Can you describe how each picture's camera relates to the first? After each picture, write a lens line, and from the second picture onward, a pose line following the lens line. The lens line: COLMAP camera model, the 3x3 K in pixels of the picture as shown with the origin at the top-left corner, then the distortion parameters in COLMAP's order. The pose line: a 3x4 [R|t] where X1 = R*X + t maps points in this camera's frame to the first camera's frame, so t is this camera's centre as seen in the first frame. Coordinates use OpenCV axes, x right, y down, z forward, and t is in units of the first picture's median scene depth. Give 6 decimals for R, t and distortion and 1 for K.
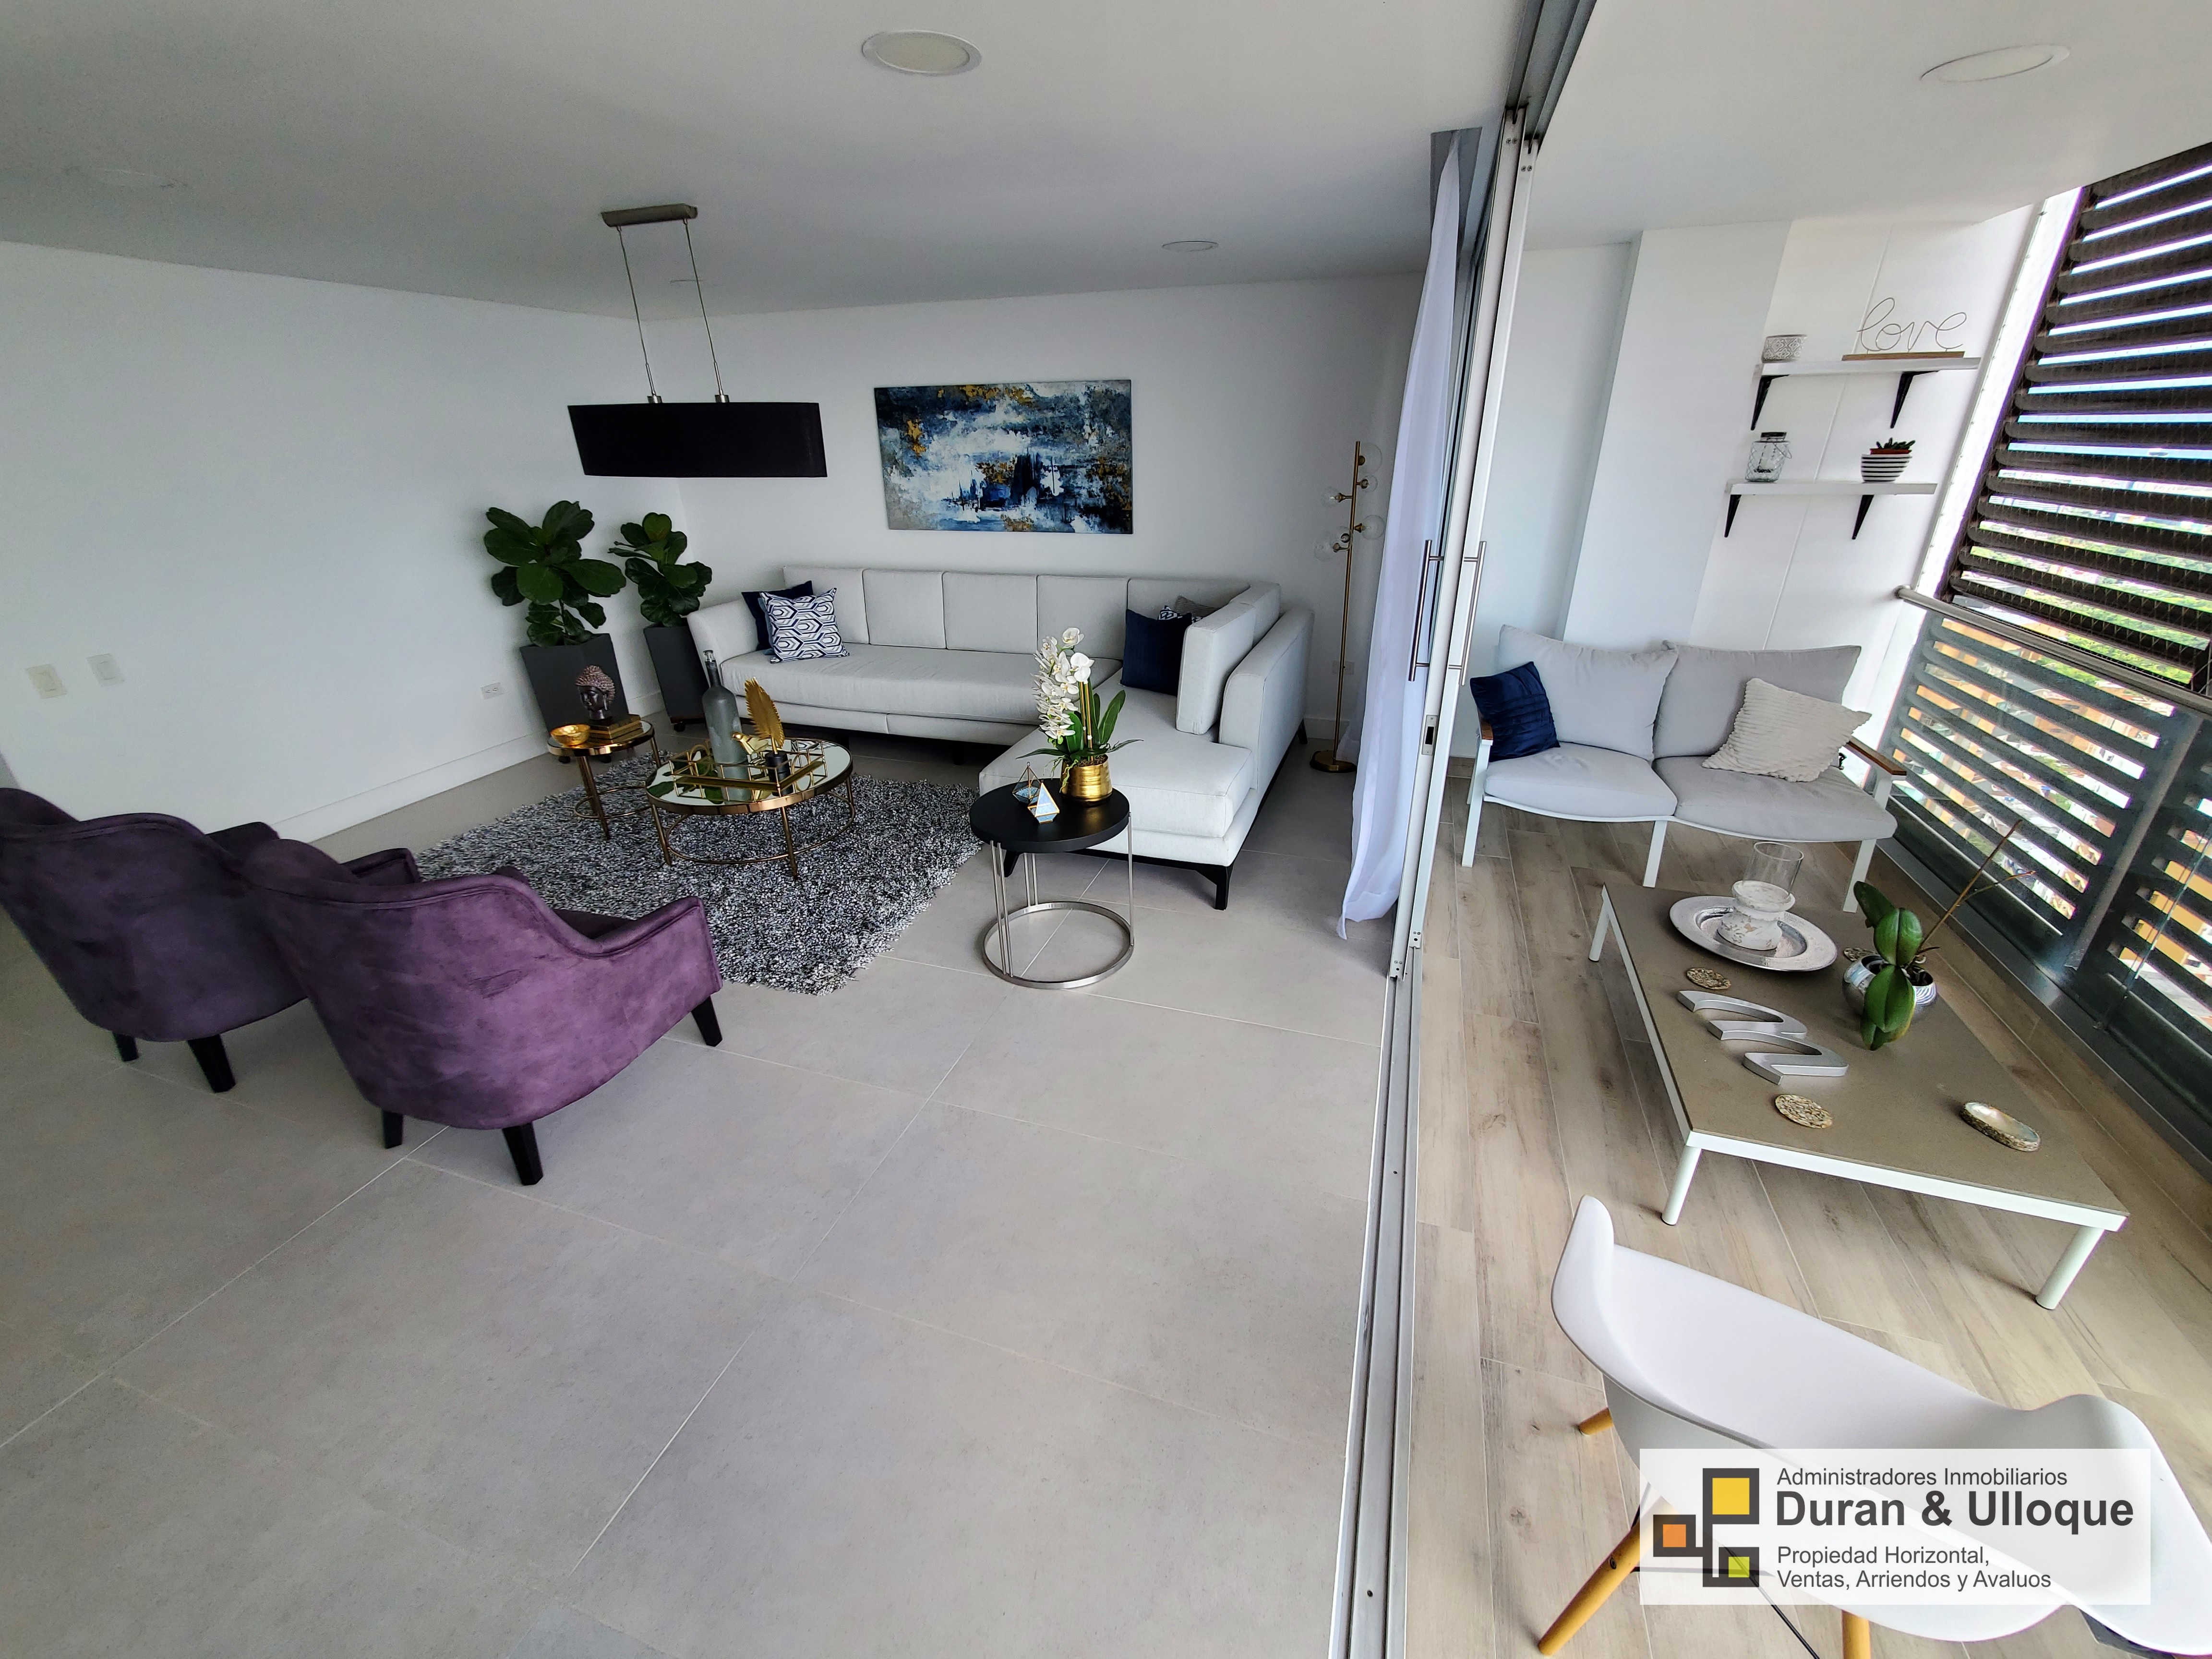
lens RADIAL K [[877.8, 0, 1122.4], [0, 877.8, 830.8], [0, 0, 1]] dist [0.005712, -0.002002]
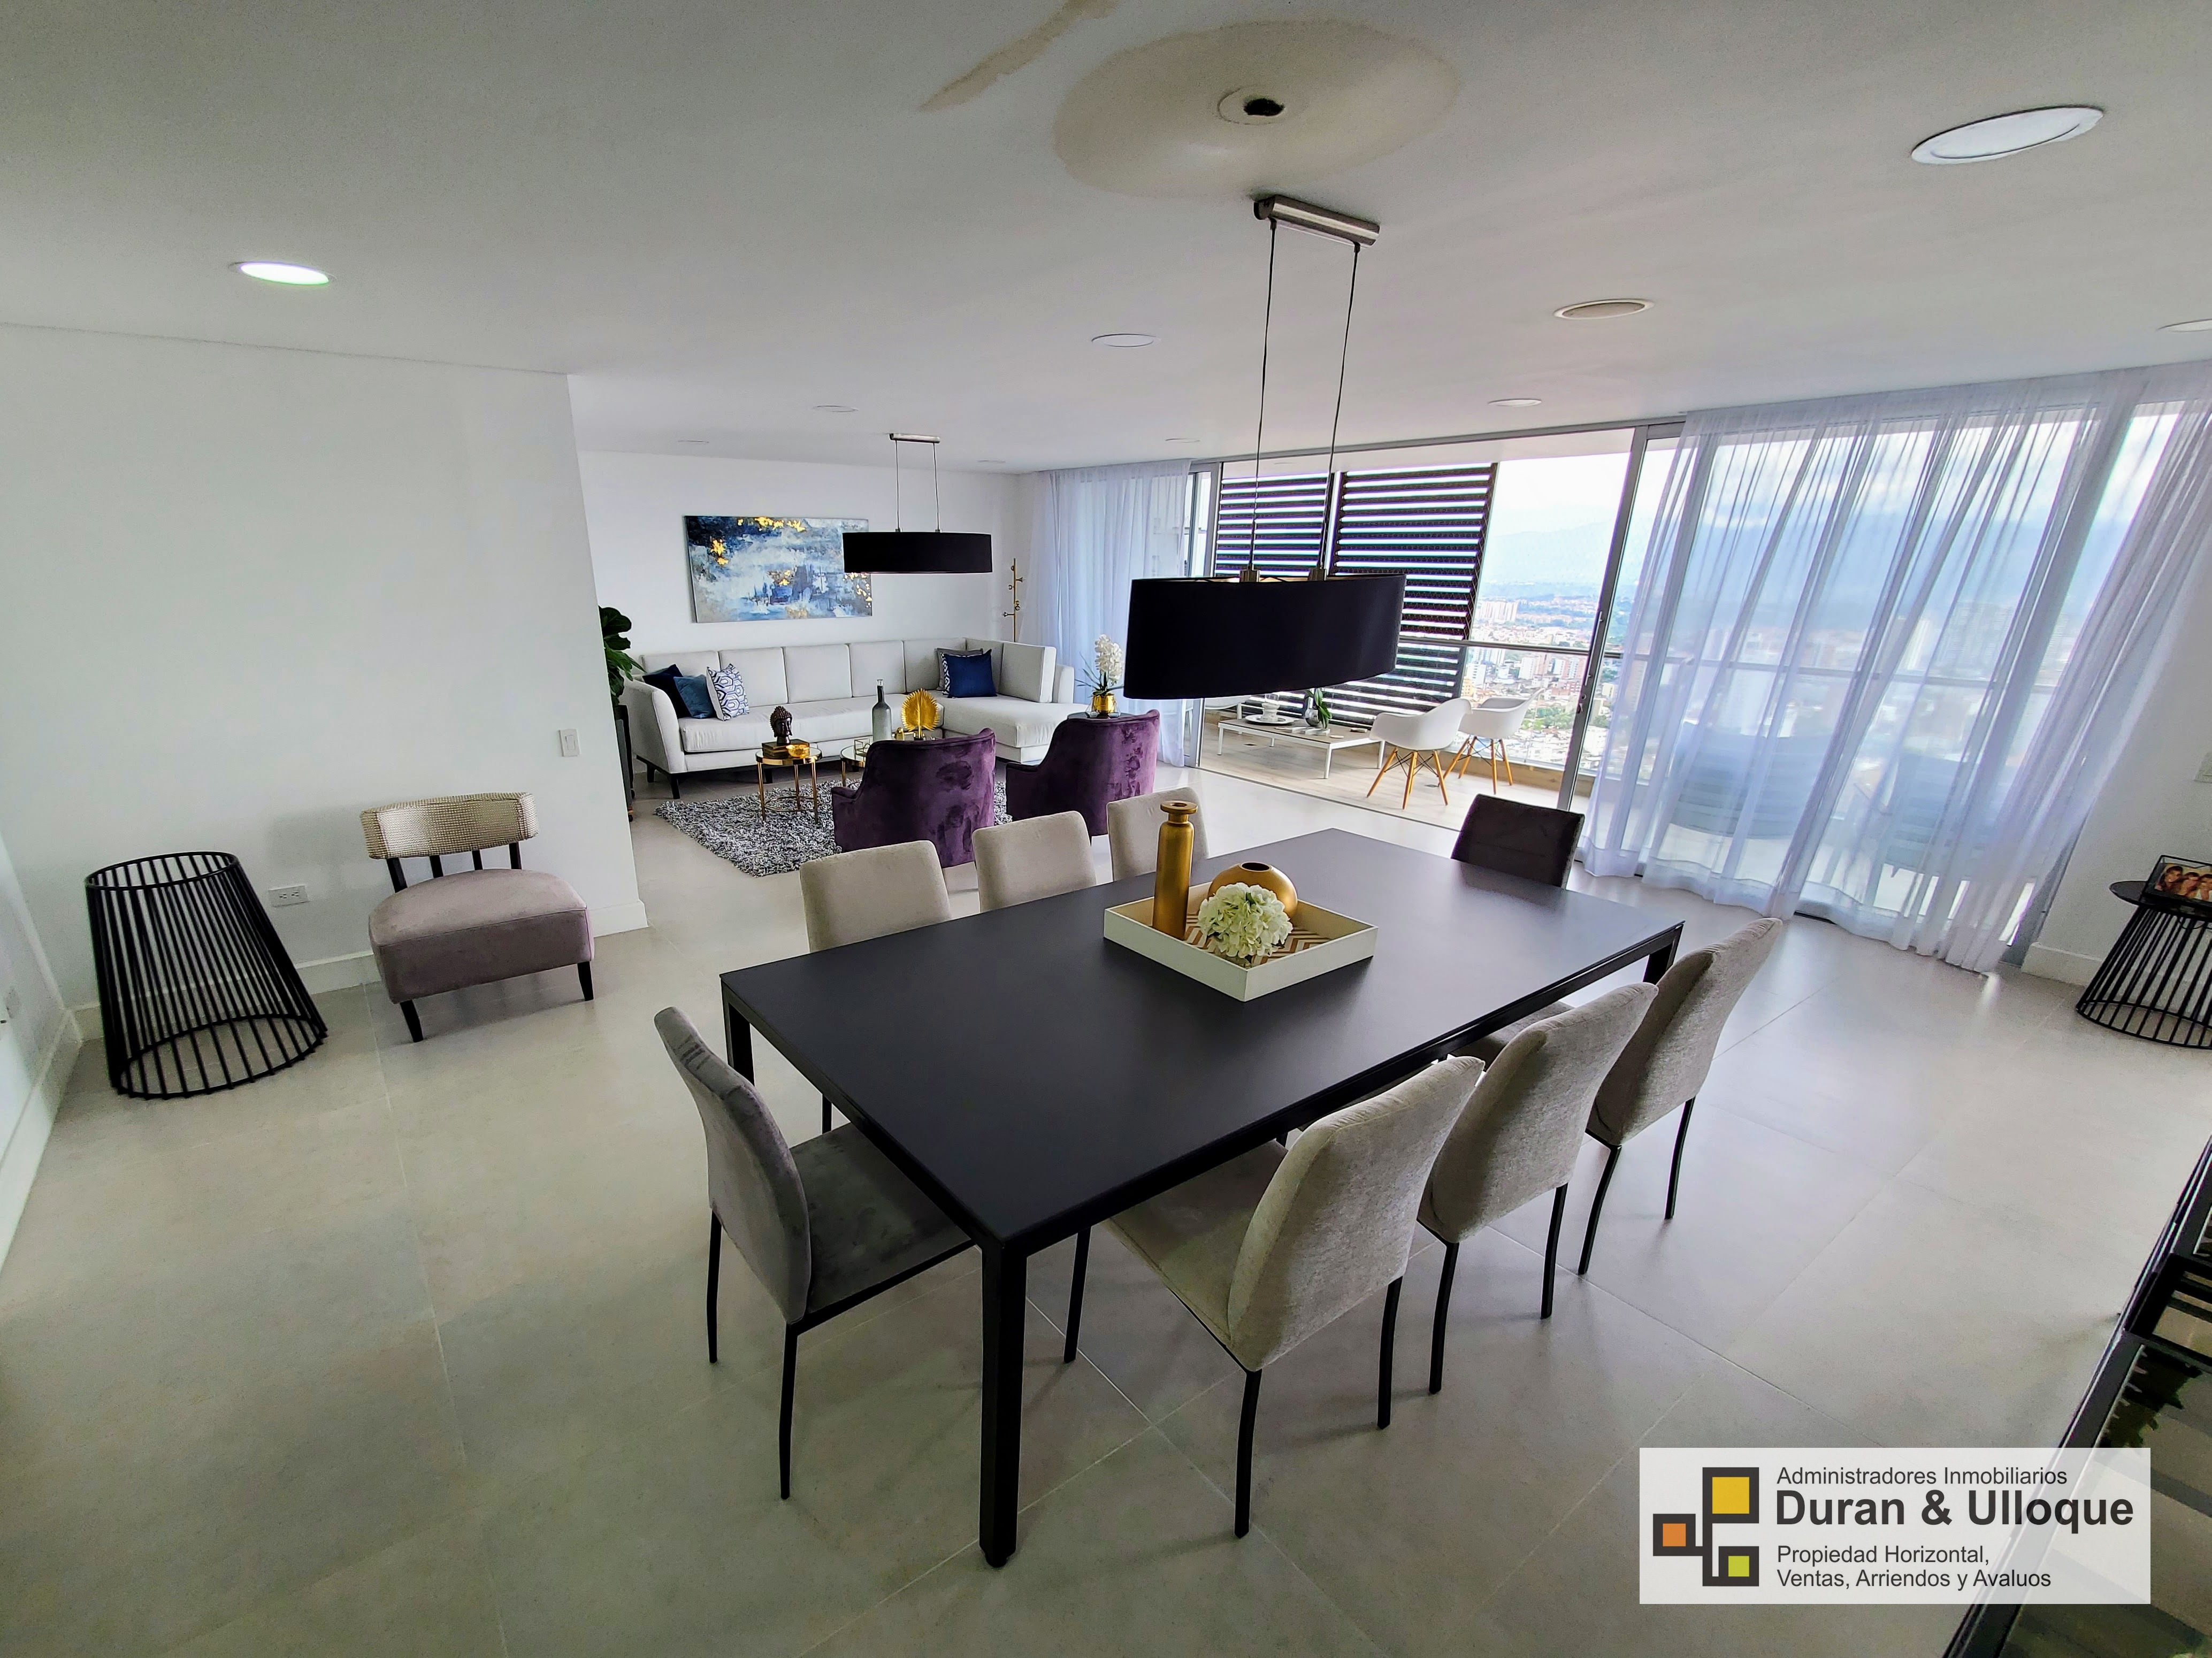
lens RADIAL K [[985.0, 0, 1017.7], [0, 985.0, 913.1], [0, 0, 1]] dist [0.015513, -0.000877]
pose [[0.583720, -0.267993, 0.766453, -1.300052], [0.329163, 0.941017, 0.078344, 0.100094], [-0.742241, 0.206557, 0.637504, -0.182293]]
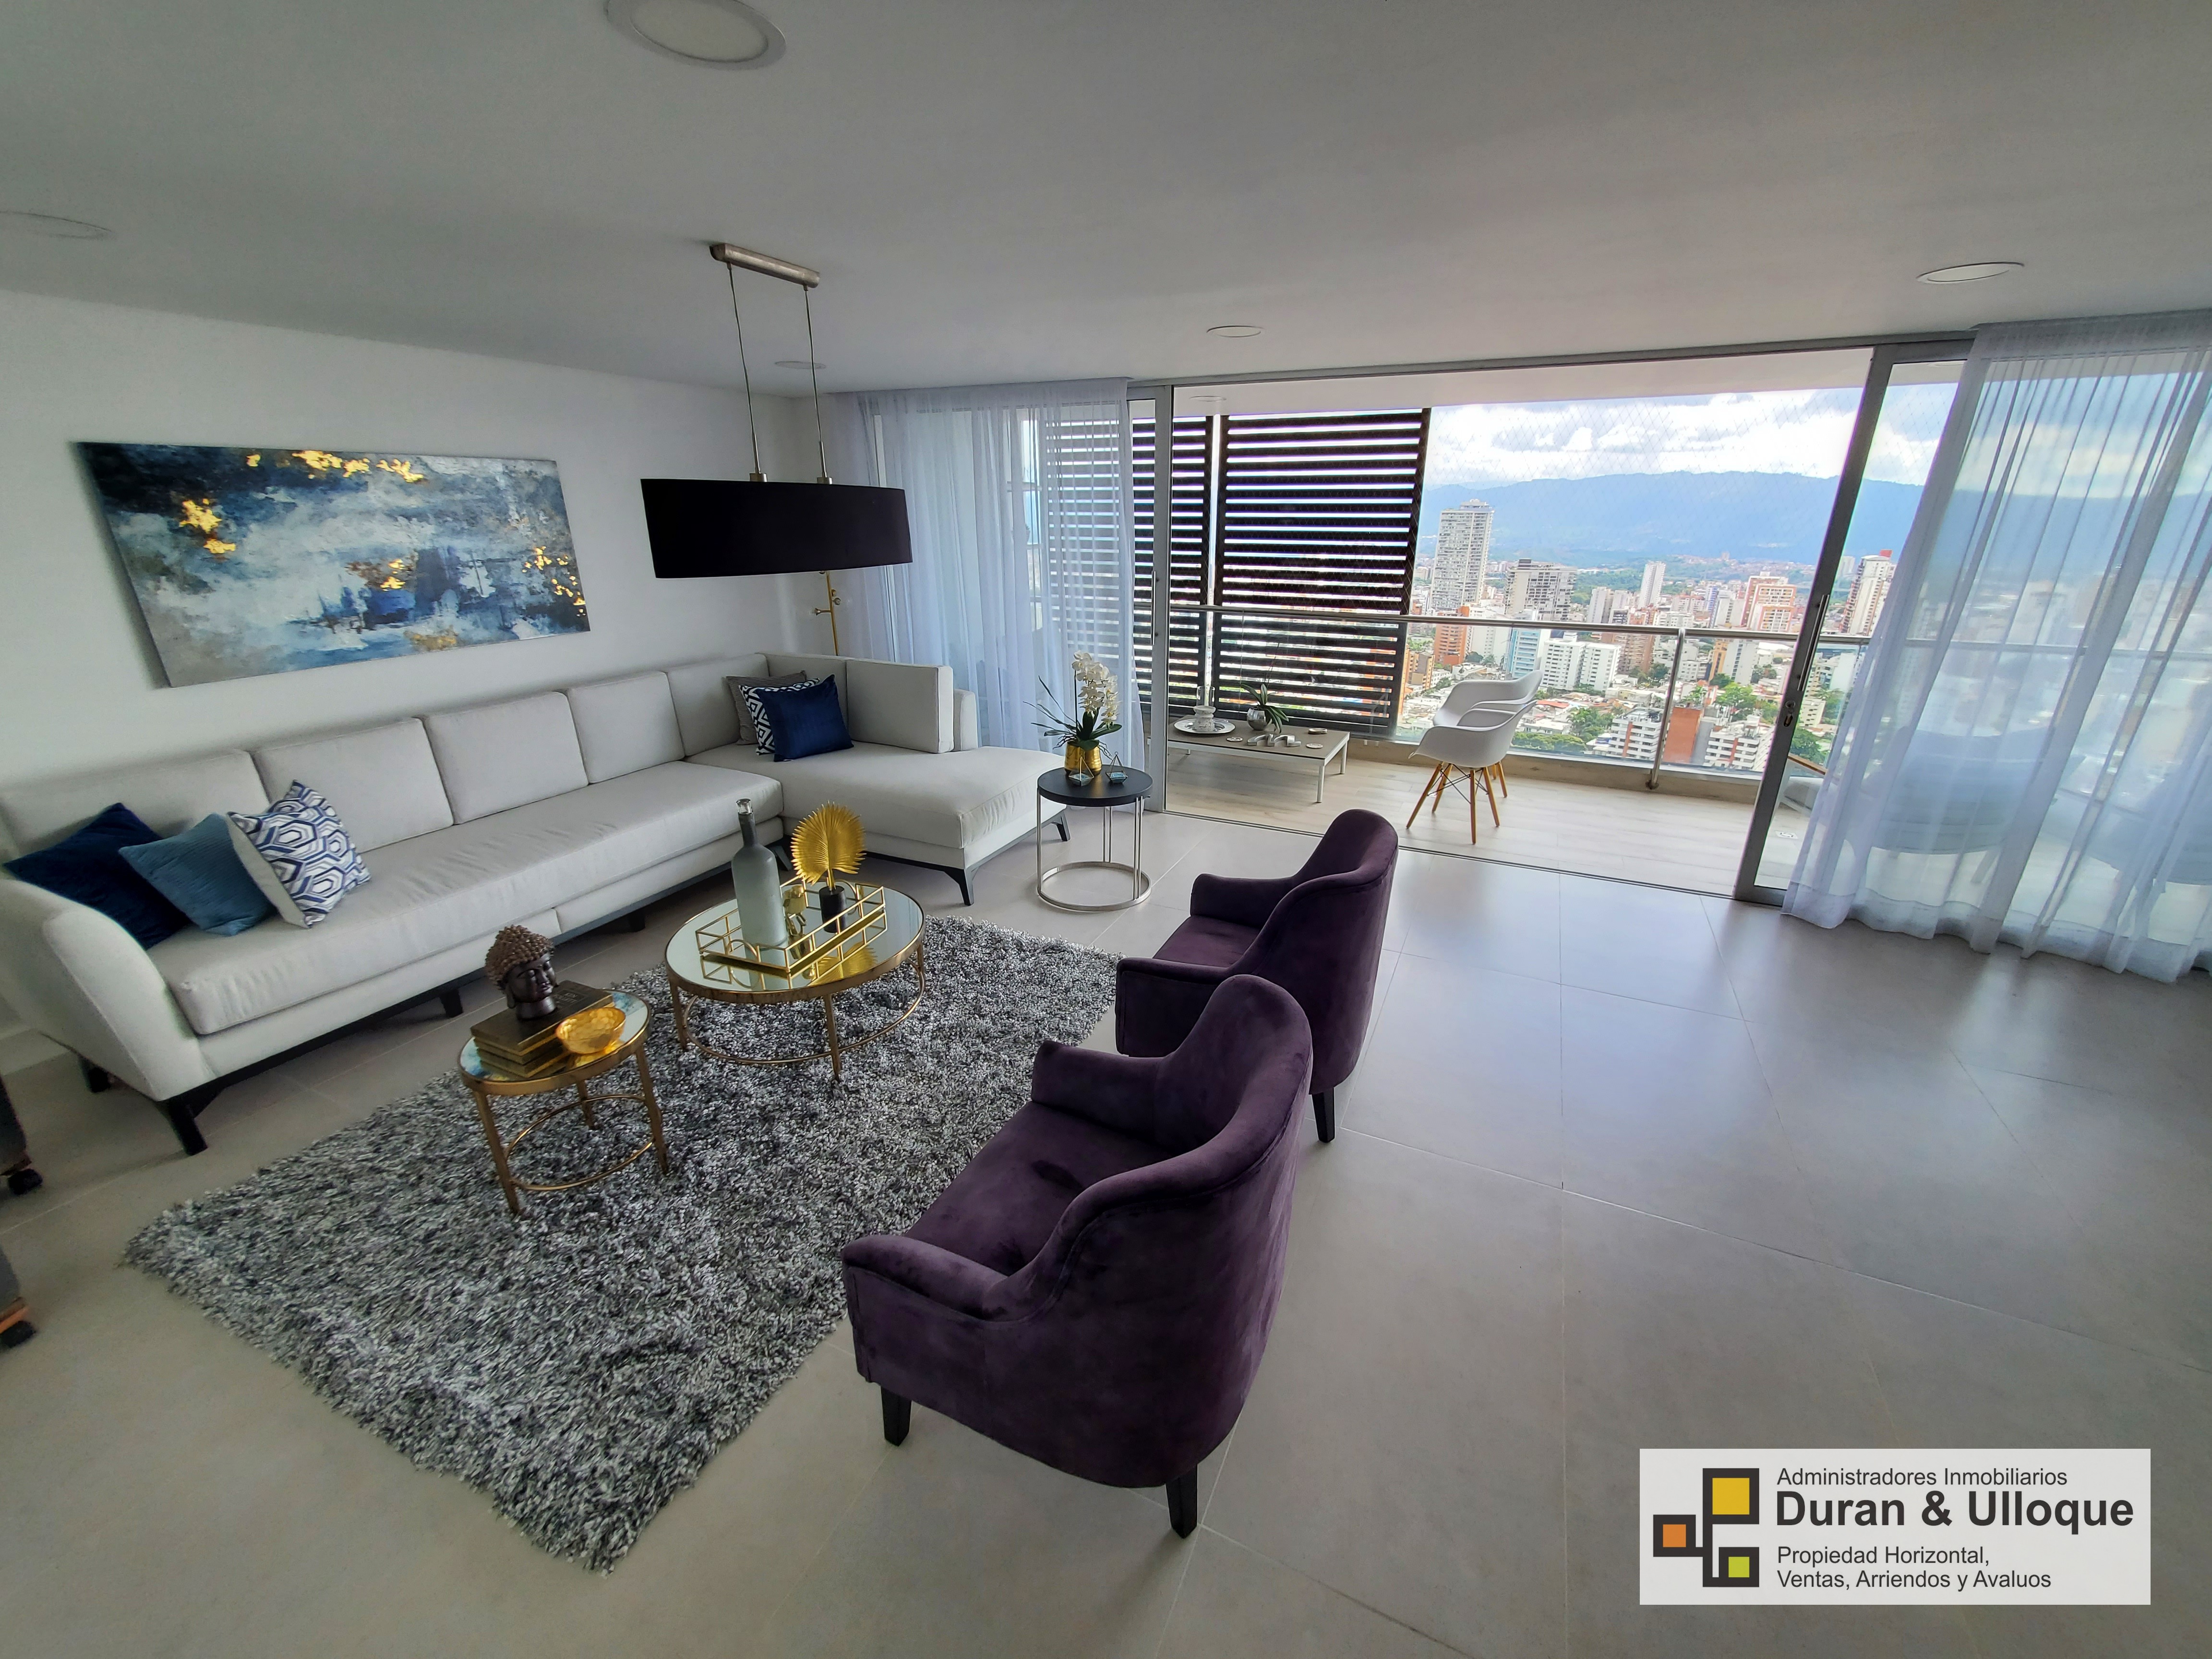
lens RADIAL K [[877.8, 0, 1128.7], [0, 877.8, 823.3], [0, 0, 1]] dist [0.005712, -0.002002]
pose [[0.109403, -0.326437, 0.938866, -0.812857], [0.414763, 0.873371, 0.255334, -0.171247], [-0.903329, 0.361472, 0.230944, 0.381278]]
